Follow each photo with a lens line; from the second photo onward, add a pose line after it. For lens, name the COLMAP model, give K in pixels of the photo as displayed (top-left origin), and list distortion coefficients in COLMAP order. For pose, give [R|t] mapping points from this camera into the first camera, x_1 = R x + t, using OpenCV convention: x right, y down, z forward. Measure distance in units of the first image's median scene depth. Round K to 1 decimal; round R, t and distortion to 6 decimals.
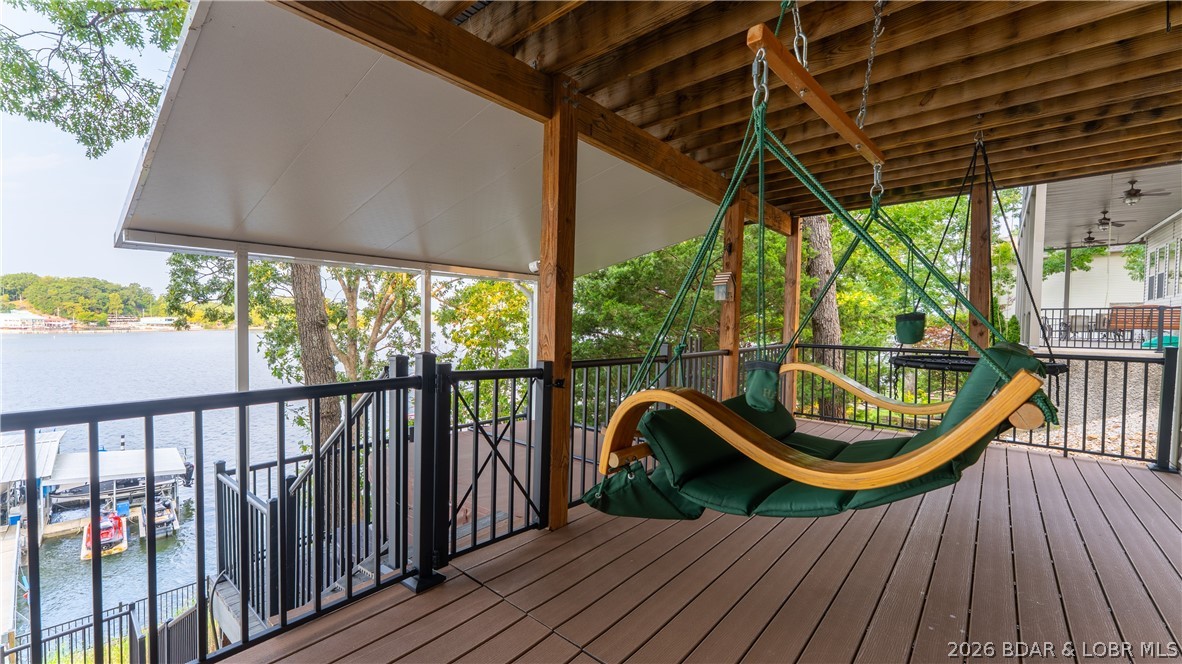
lens RADIAL K [[473.9, 0, 584.2], [0, 473.9, 335.2], [0, 0, 1]] dist [0.000230, -0.000043]
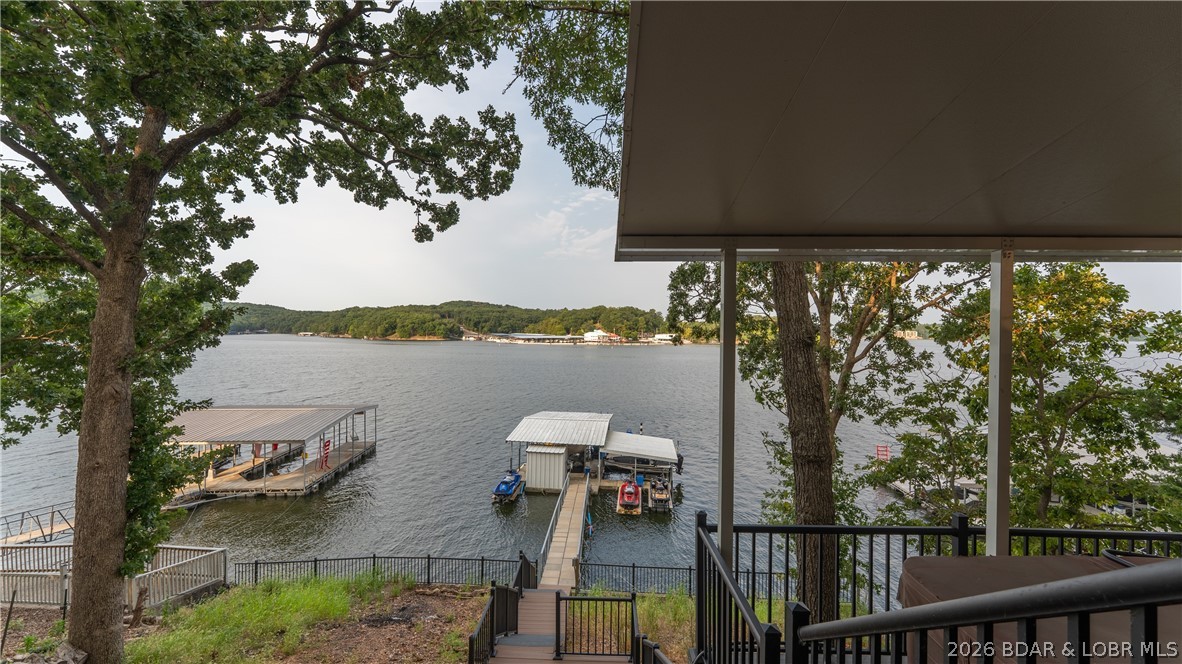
lens RADIAL K [[473.9, 0, 584.2], [0, 473.9, 335.2], [0, 0, 1]] dist [0.000230, -0.000043]
pose [[0.621055, -0.002144, -0.783764, -0.068682], [-0.024289, 0.999463, -0.021981, -0.003690], [0.783391, 0.032688, 0.620669, 0.088233]]
